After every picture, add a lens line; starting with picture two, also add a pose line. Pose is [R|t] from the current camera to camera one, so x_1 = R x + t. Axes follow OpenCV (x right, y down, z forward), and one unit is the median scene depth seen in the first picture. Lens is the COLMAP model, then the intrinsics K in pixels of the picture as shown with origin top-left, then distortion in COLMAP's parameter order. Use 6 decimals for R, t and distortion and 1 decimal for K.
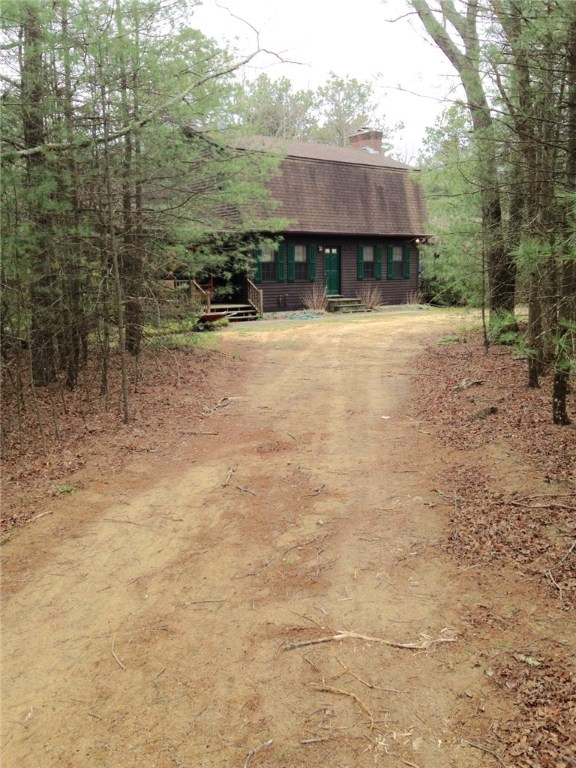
lens RADIAL K [[701.2, 0, 286.2], [0, 701.2, 379.0], [0, 0, 1]] dist [0.203880, -0.294719]
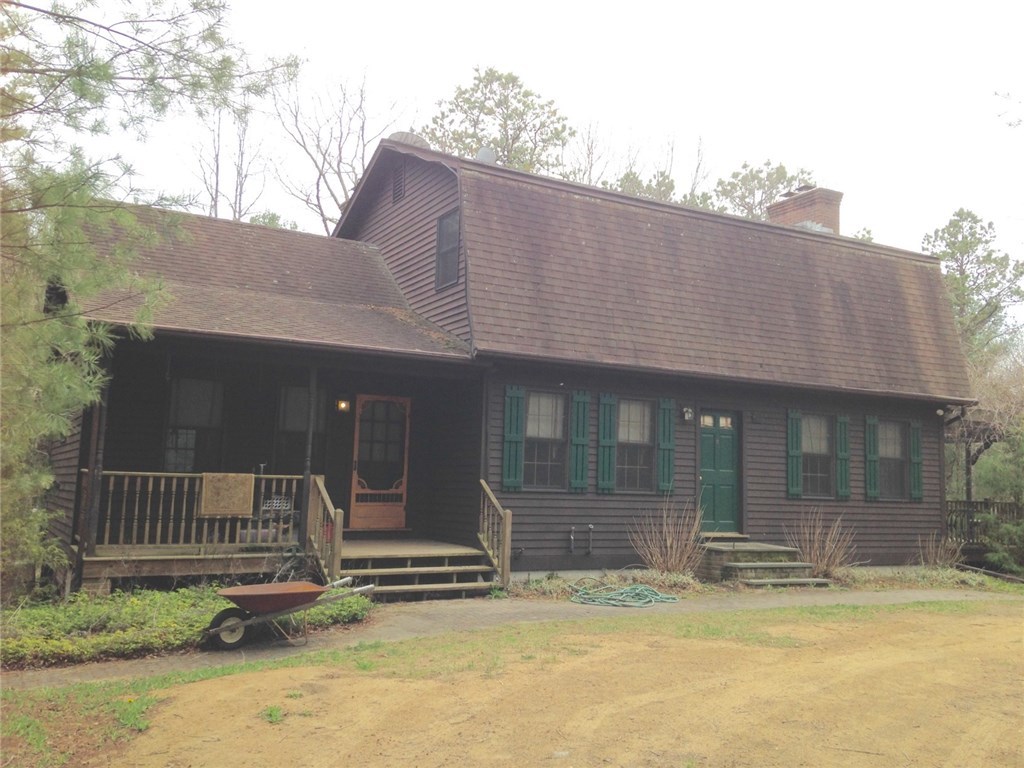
lens RADIAL K [[935.0, 0, 523.7], [0, 935.0, 385.1], [0, 0, 1]] dist [0.203880, -0.294719]
pose [[0.984676, 0.024217, -0.172704, 0.047984], [-0.066367, 0.967834, -0.242677, -0.064938], [0.161272, 0.250420, 0.954610, 0.470084]]
